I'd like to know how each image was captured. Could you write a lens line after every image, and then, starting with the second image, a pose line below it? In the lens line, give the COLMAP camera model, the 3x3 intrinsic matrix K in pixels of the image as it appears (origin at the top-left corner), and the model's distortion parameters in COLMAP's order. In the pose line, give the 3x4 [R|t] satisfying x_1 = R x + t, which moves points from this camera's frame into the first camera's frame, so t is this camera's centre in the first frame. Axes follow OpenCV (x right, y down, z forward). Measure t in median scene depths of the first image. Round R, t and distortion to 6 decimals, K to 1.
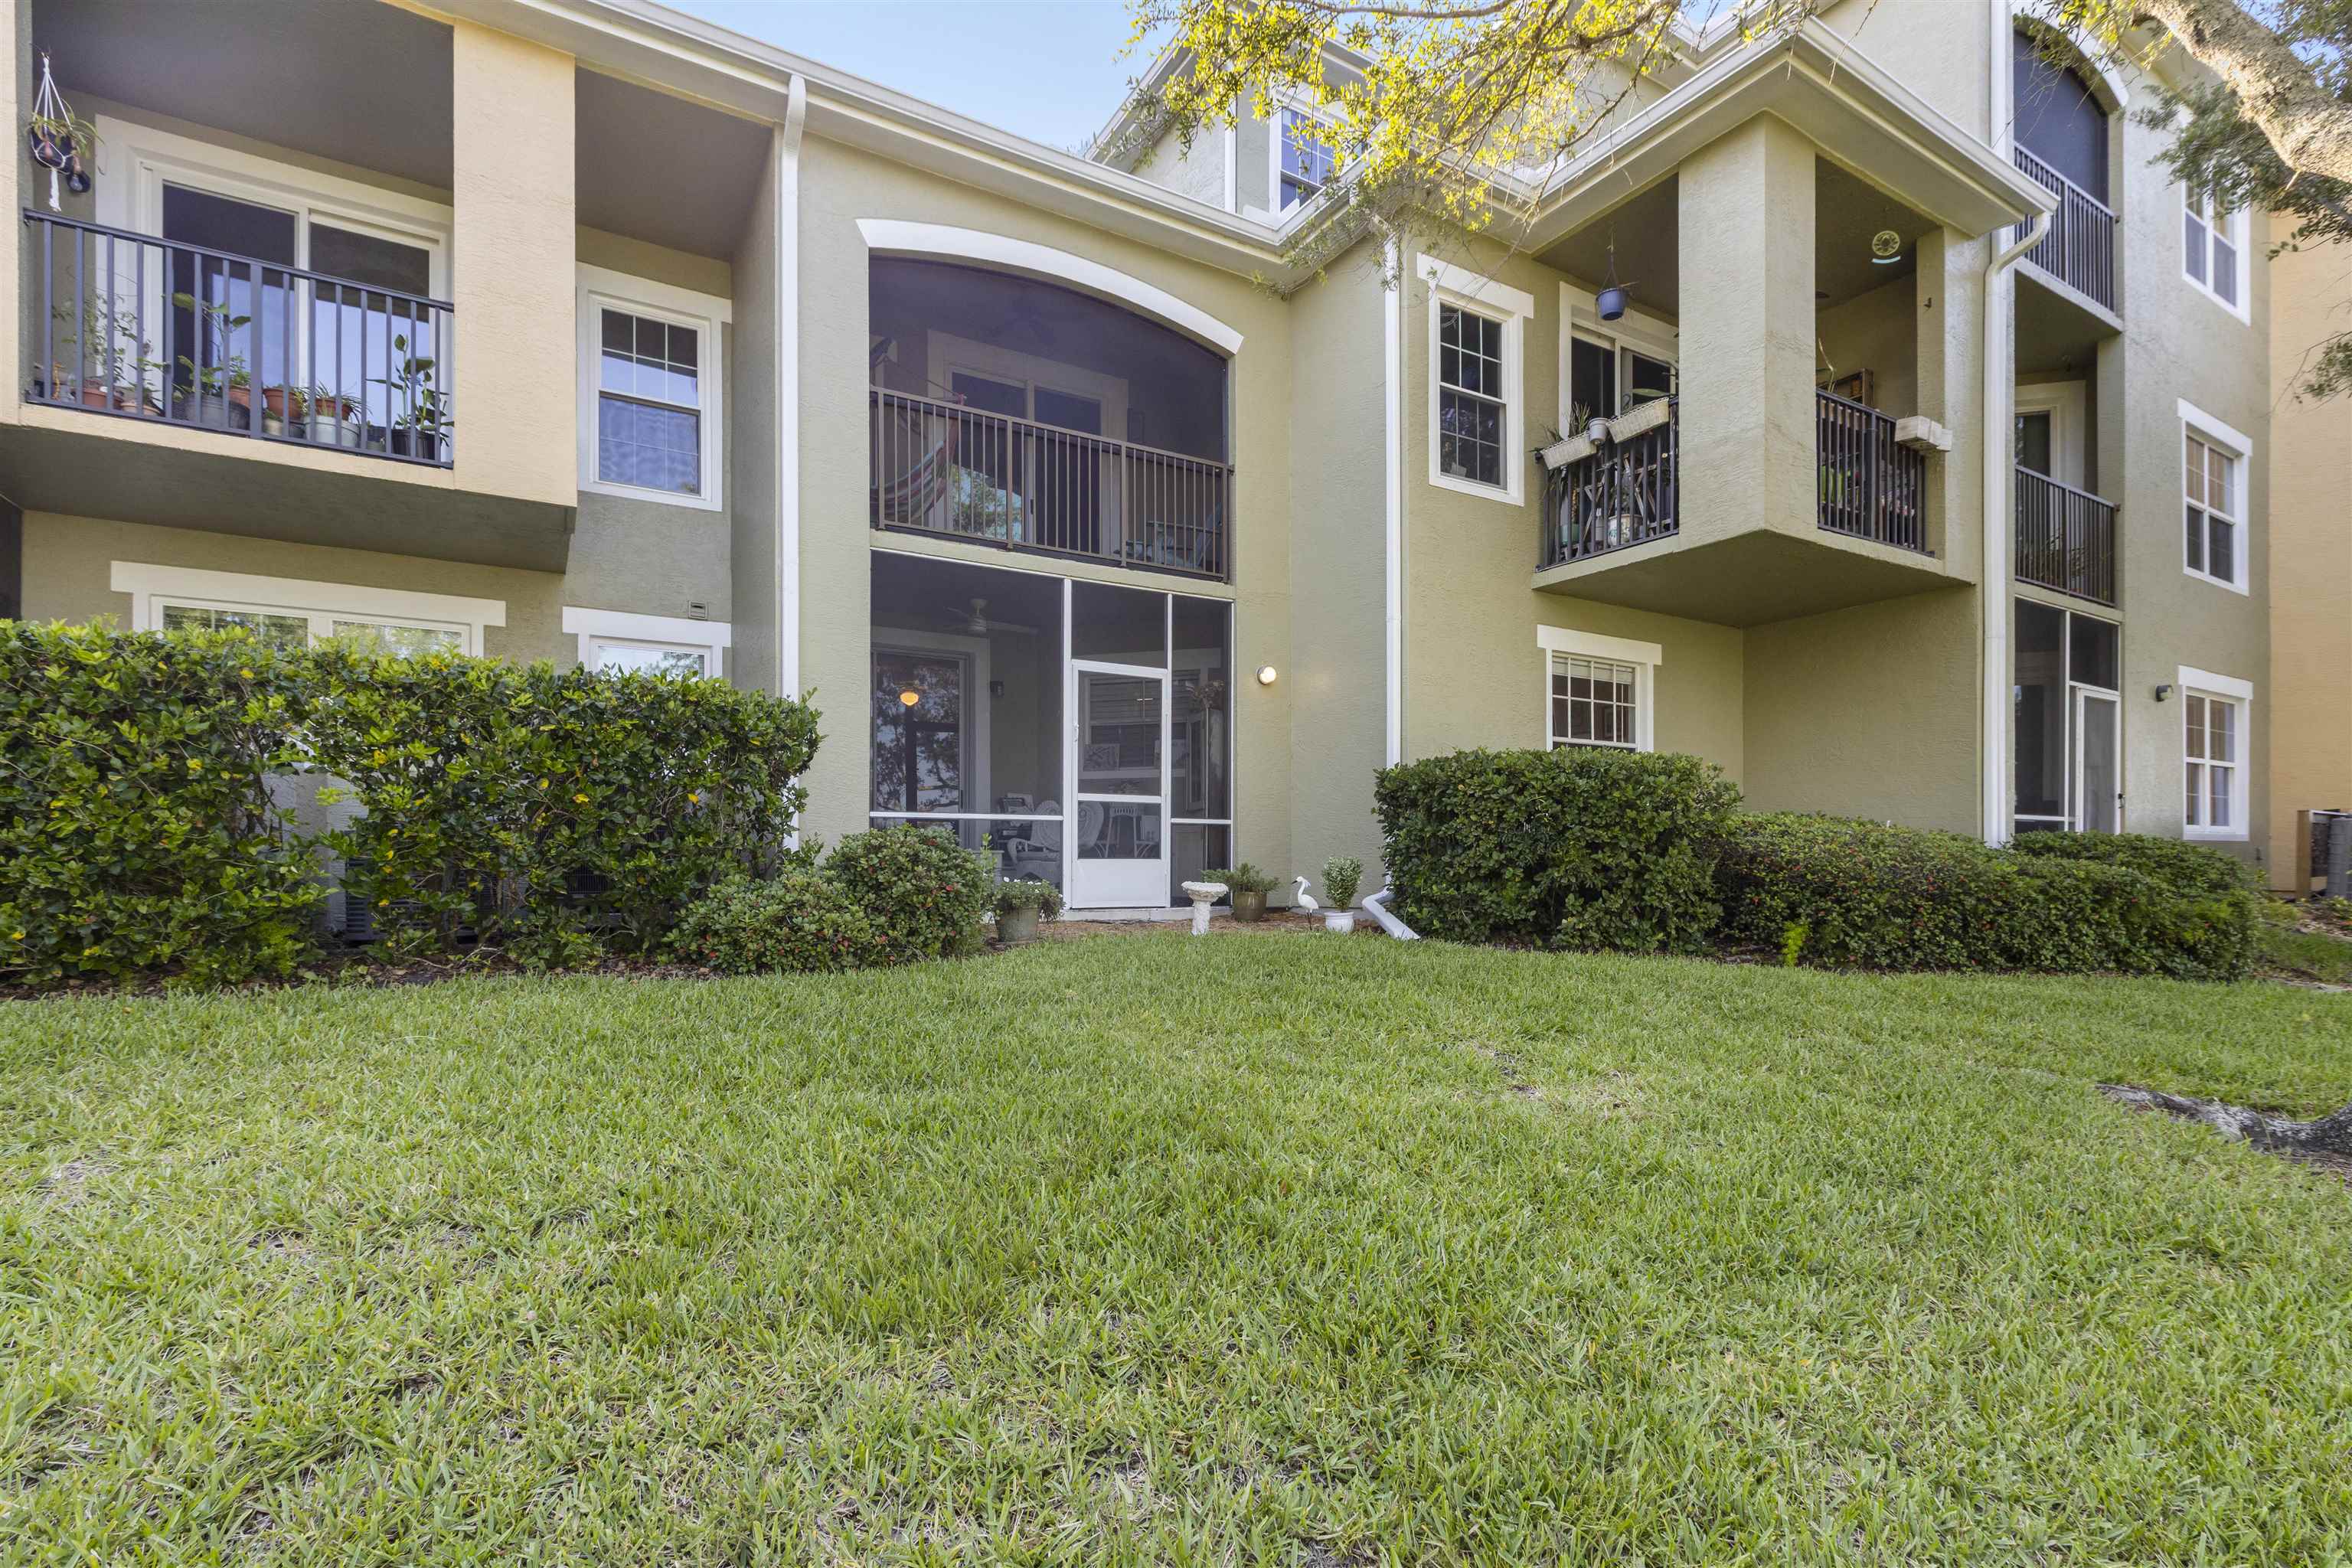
lens RADIAL K [[1027.4, 0, 1175.1], [0, 1027.4, 842.6], [0, 0, 1]] dist [-0.013135, 0.000230]
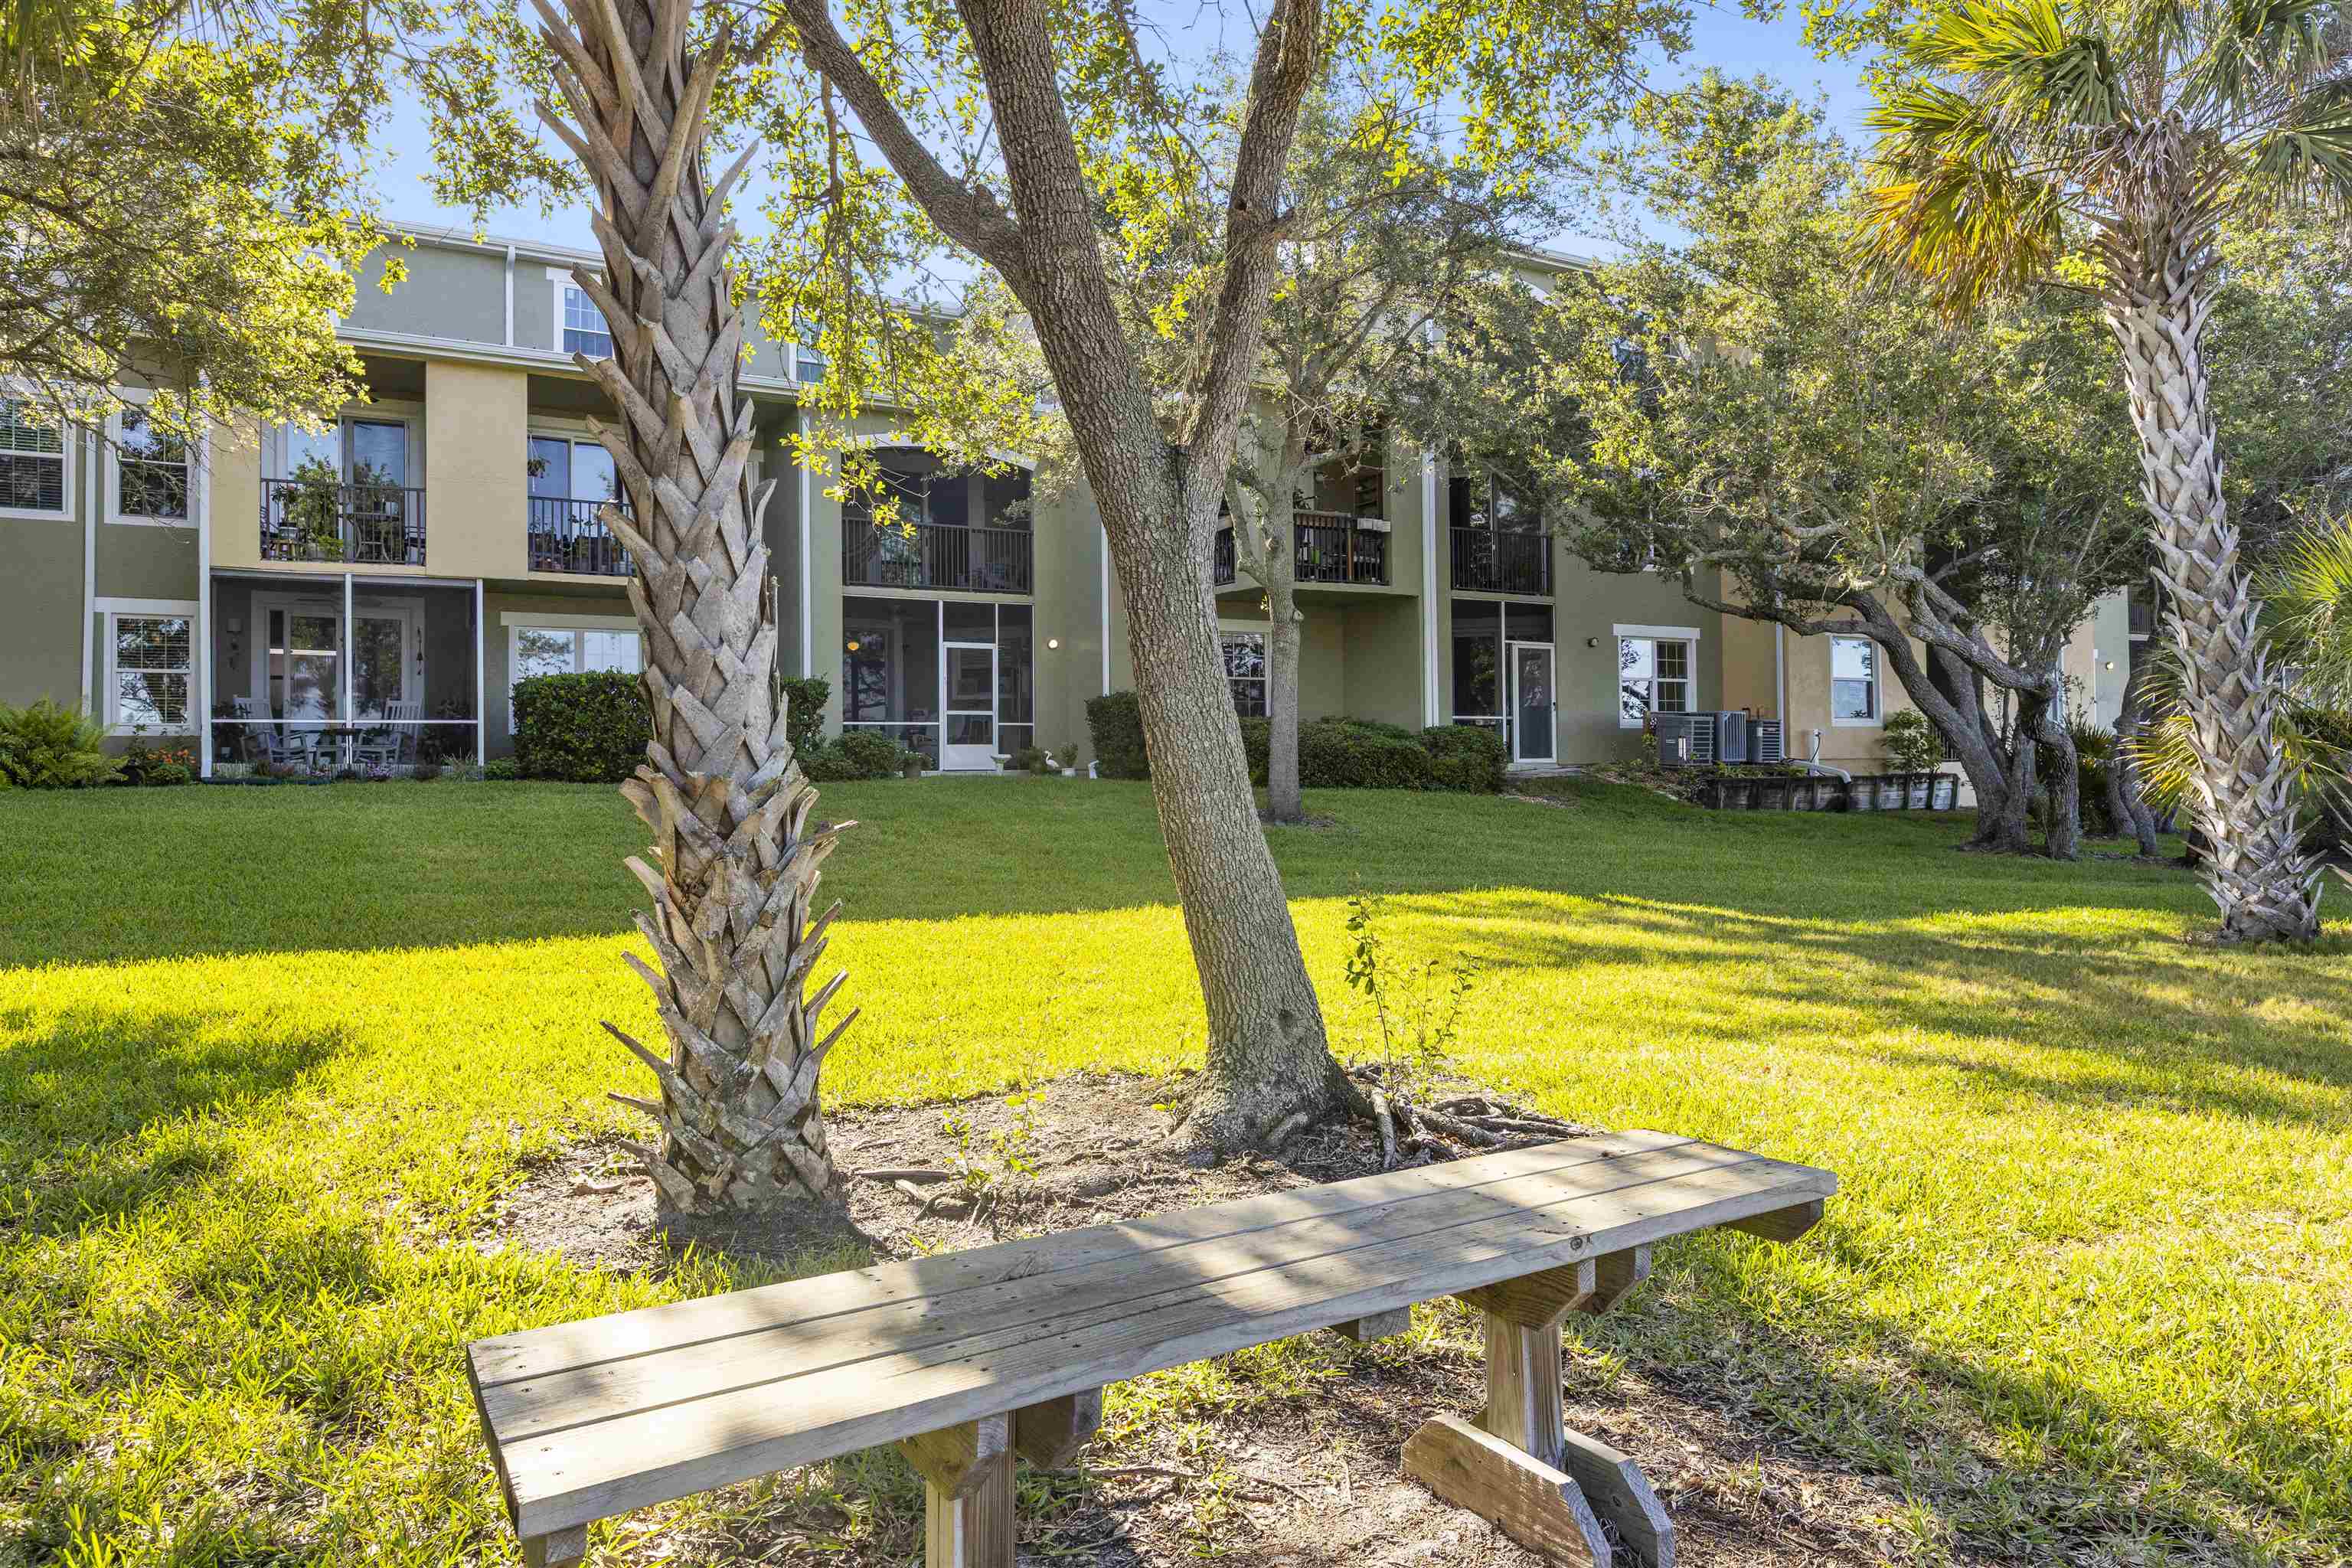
lens RADIAL K [[1516.3, 0, 1176.4], [0, 1516.3, 781.9], [0, 0, 1]] dist [-0.001207, -0.000020]
pose [[0.999854, -0.007686, -0.015231, 0.376289], [0.008009, 0.999741, 0.021300, 0.029367], [0.015063, -0.021419, 0.999657, -1.839875]]
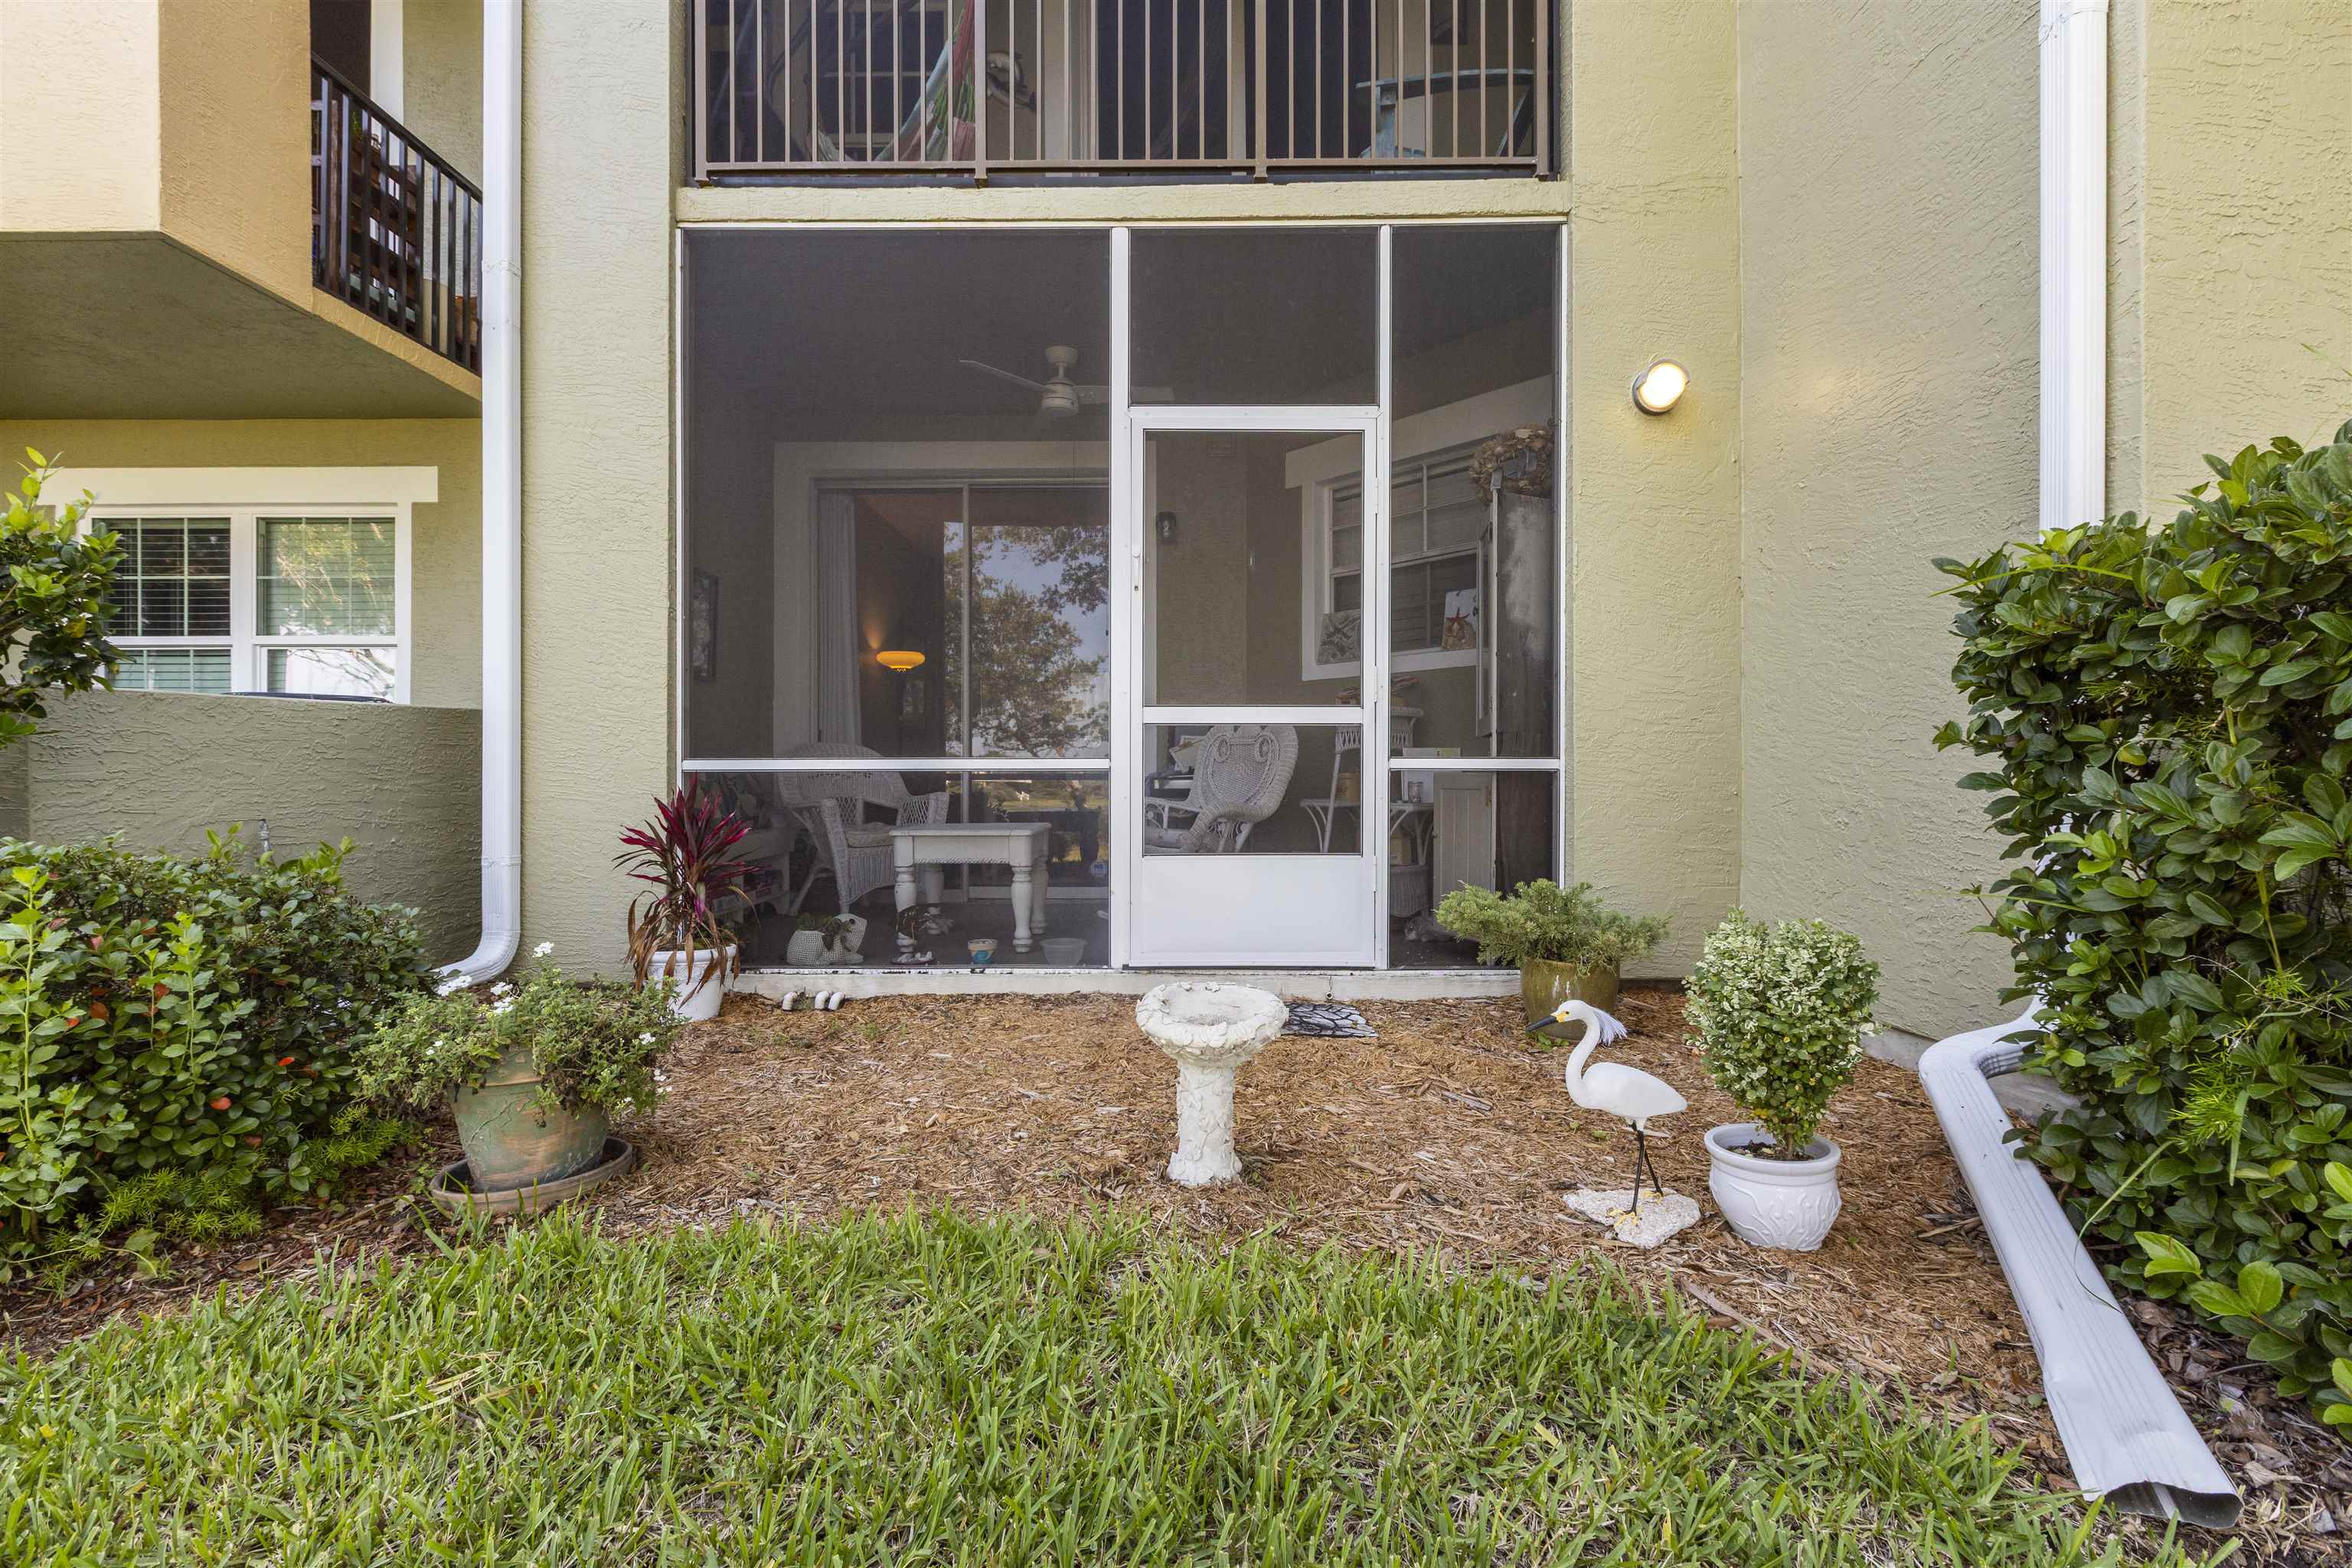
lens RADIAL K [[1027.4, 0, 1152.5], [0, 1027.4, 789.1], [0, 0, 1]] dist [-0.013135, 0.000230]
pose [[0.853591, 0.006517, -0.520902, 0.137365], [0.002952, 0.999845, 0.017347, -0.019782], [0.520935, -0.016345, 0.853440, 0.607005]]
